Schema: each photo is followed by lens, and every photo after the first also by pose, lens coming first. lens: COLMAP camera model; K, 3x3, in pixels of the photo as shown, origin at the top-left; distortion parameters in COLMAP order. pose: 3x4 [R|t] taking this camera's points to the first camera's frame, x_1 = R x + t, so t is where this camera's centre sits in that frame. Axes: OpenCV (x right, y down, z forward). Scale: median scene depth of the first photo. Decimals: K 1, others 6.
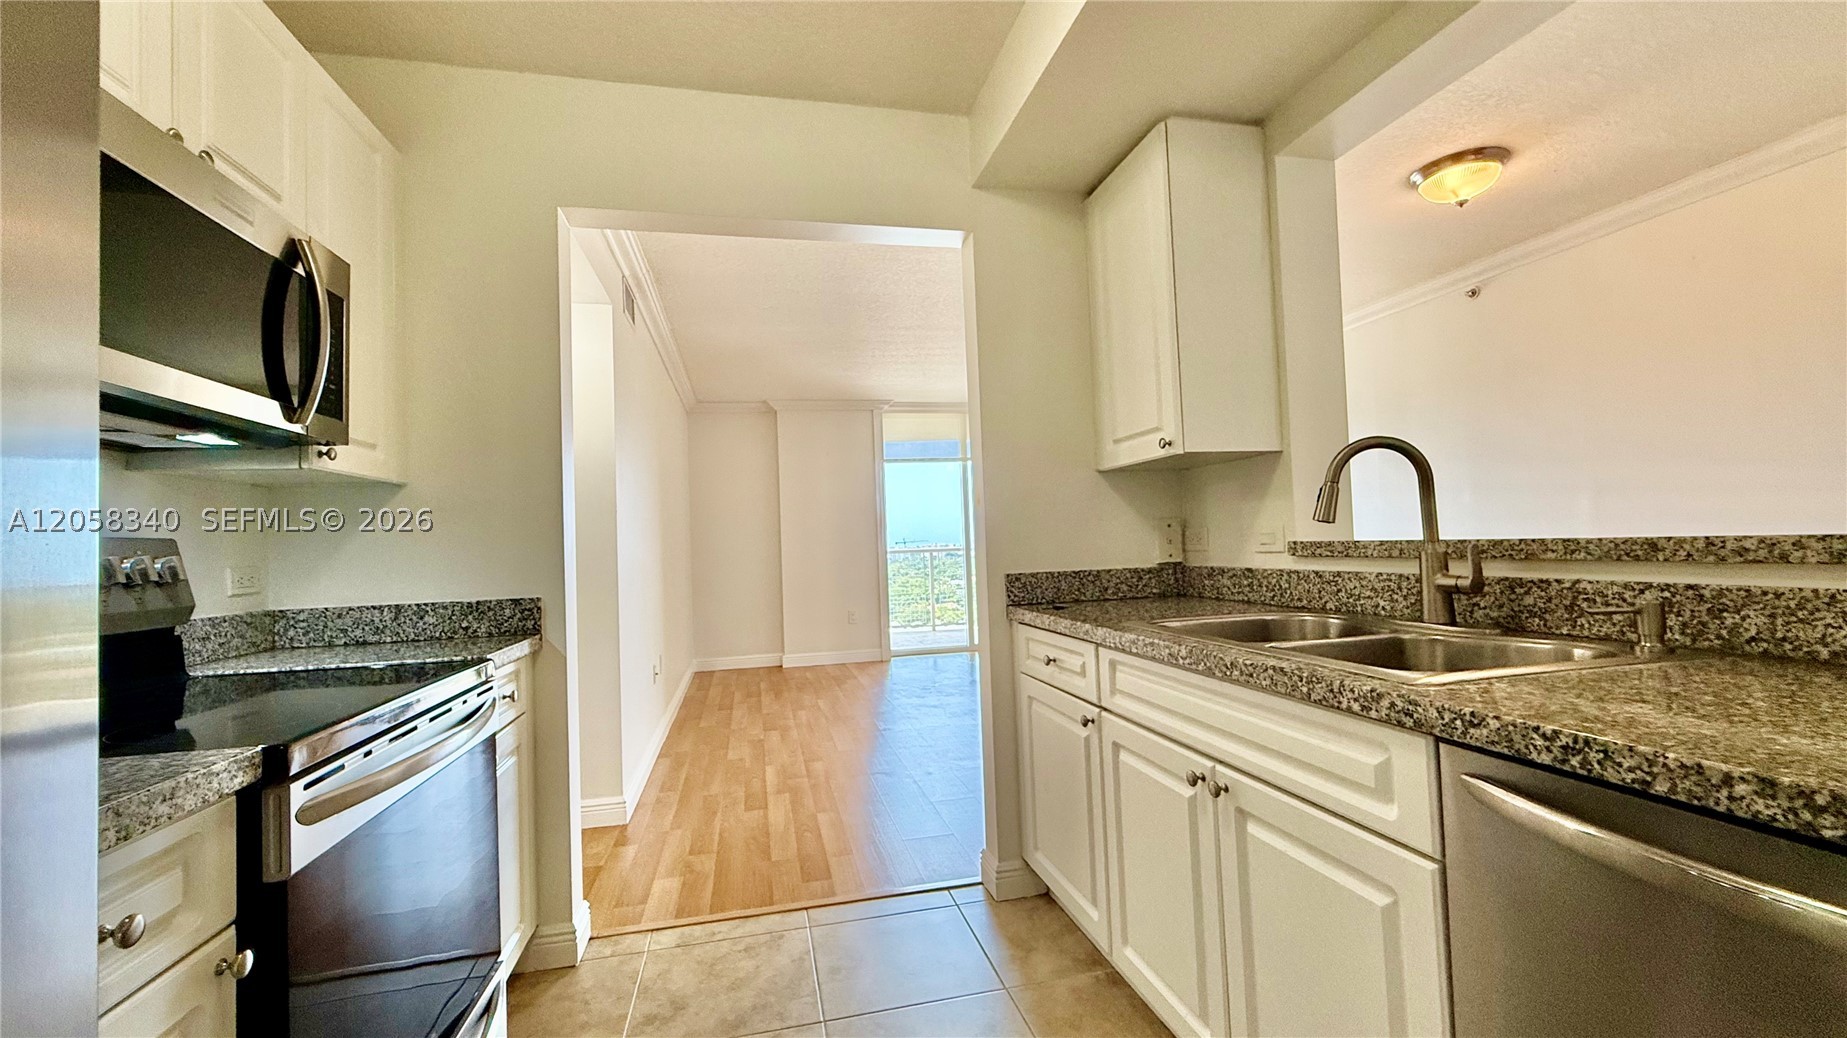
lens RADIAL K [[736.0, 0, 918.2], [0, 736.0, 516.1], [0, 0, 1]] dist [0.000616, 0.000077]
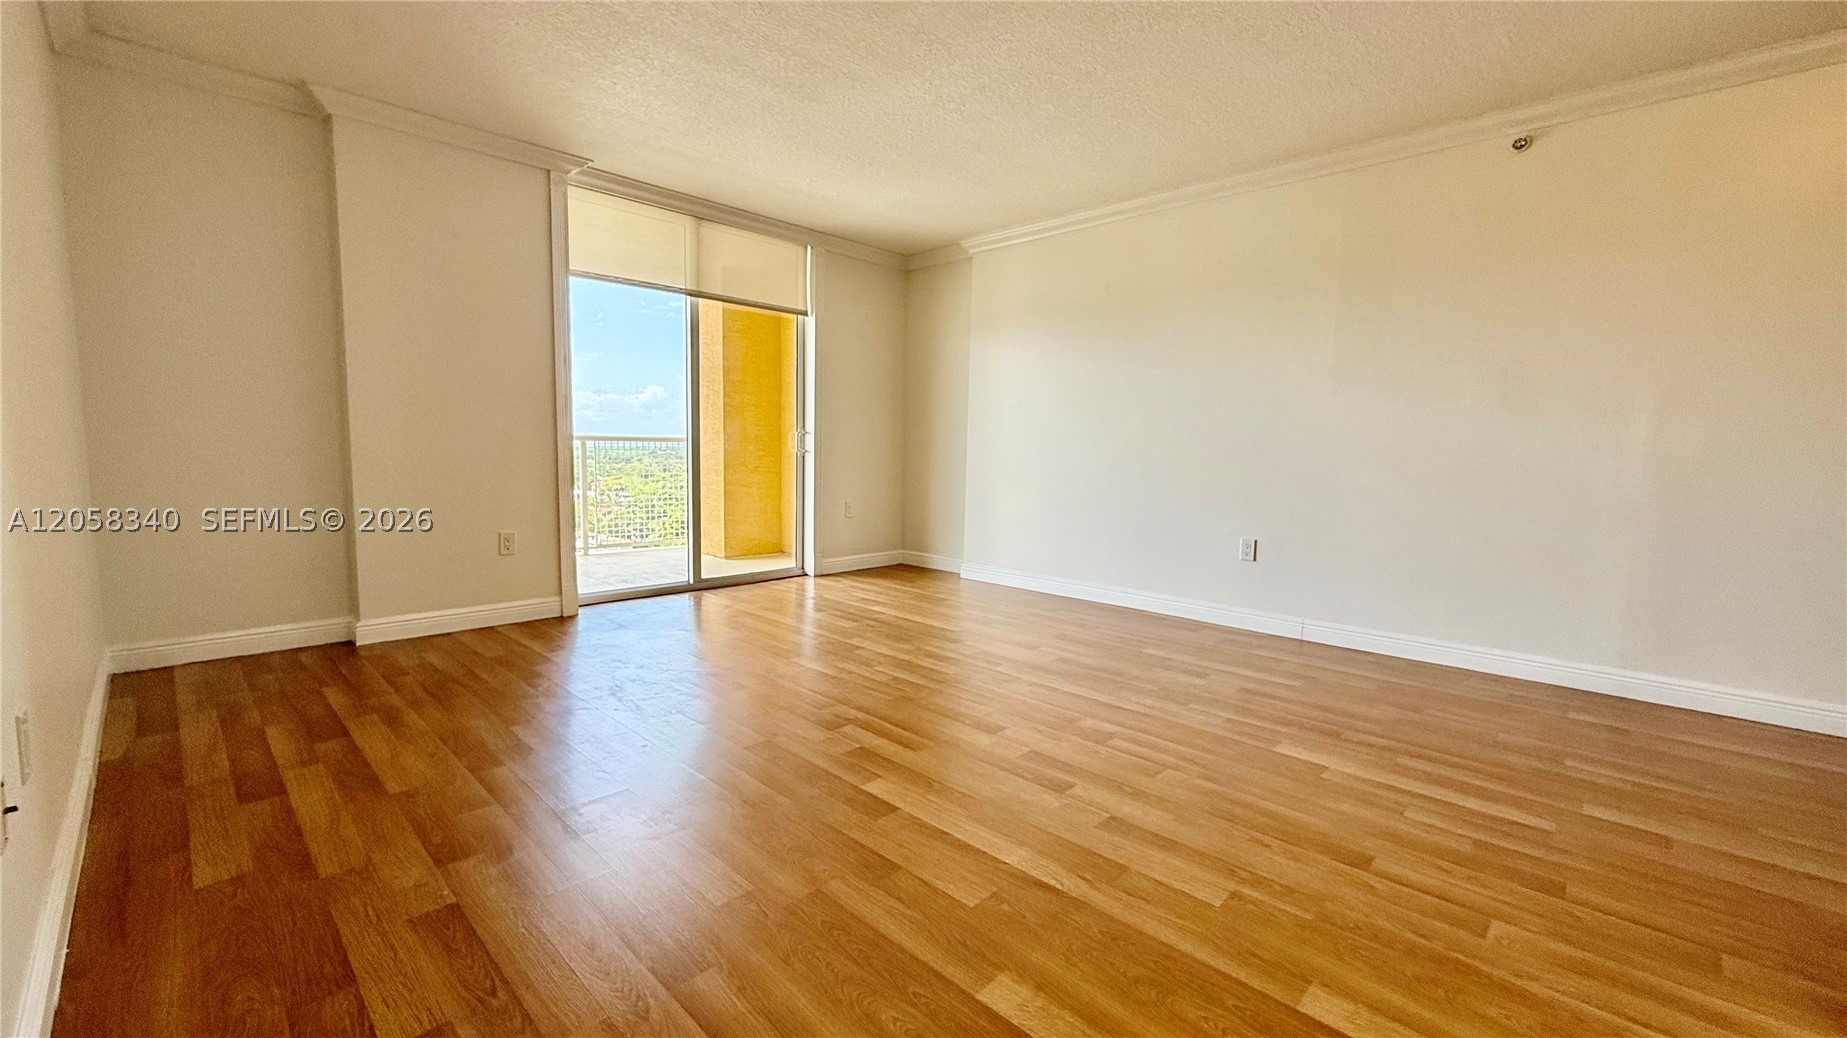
lens RADIAL K [[736.2, 0, 923.5], [0, 736.2, 519.0], [0, 0, 1]] dist [0.001427, -0.000056]
pose [[0.833828, 0.002316, 0.552019, -0.136036], [-0.071269, 0.992074, 0.103491, 0.038294], [-0.547404, -0.125636, 0.827384, 0.368330]]
